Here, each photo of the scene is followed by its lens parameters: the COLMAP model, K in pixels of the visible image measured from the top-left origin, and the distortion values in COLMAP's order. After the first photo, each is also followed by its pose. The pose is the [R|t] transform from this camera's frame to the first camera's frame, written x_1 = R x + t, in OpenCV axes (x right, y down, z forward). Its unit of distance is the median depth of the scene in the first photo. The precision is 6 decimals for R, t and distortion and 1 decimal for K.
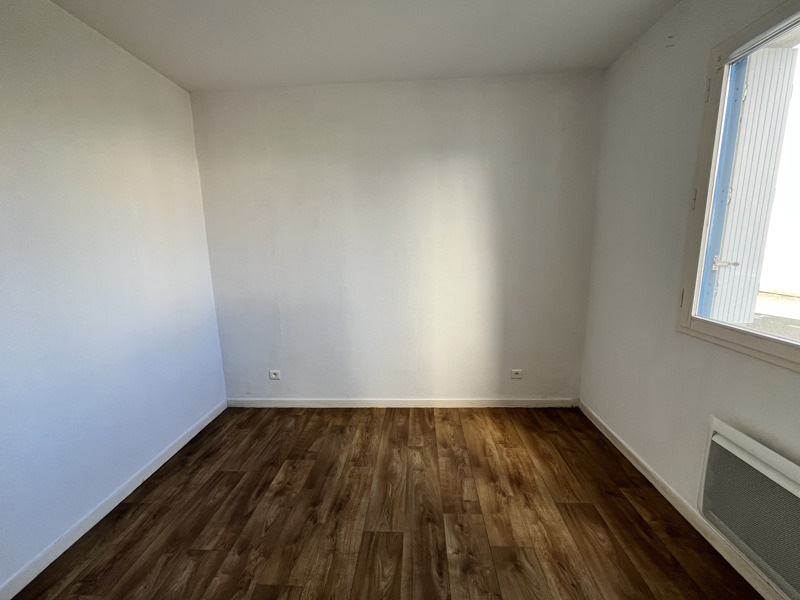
lens RADIAL K [[305.7, 0, 400.9], [0, 305.7, 360.6], [0, 0, 1]] dist [-0.001190, -0.000132]
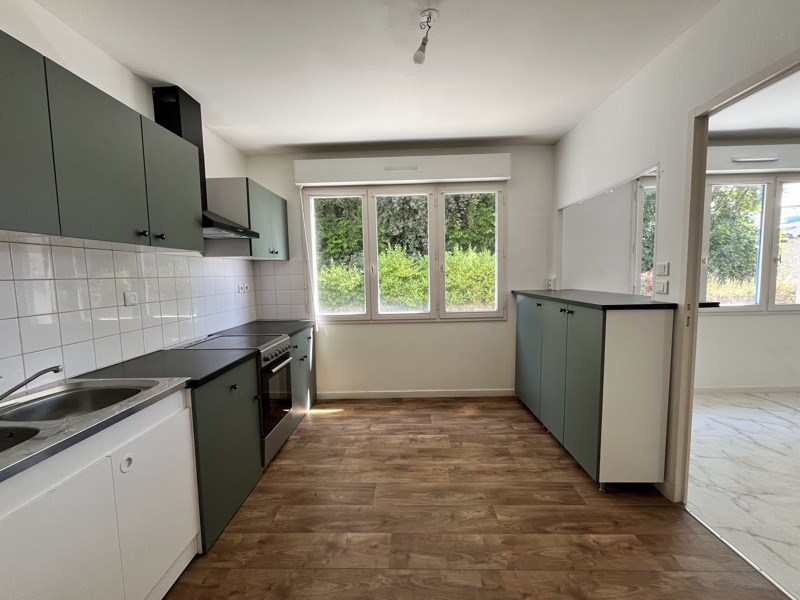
lens RADIAL K [[327.7, 0, 401.8], [0, 327.7, 302.3], [0, 0, 1]] dist [0.001171, -0.000353]
pose [[0.022855, 0.112127, -0.993431, 0.949943], [-0.336493, 0.936576, 0.097968, -0.263545], [0.941409, 0.332043, 0.059135, 0.627082]]
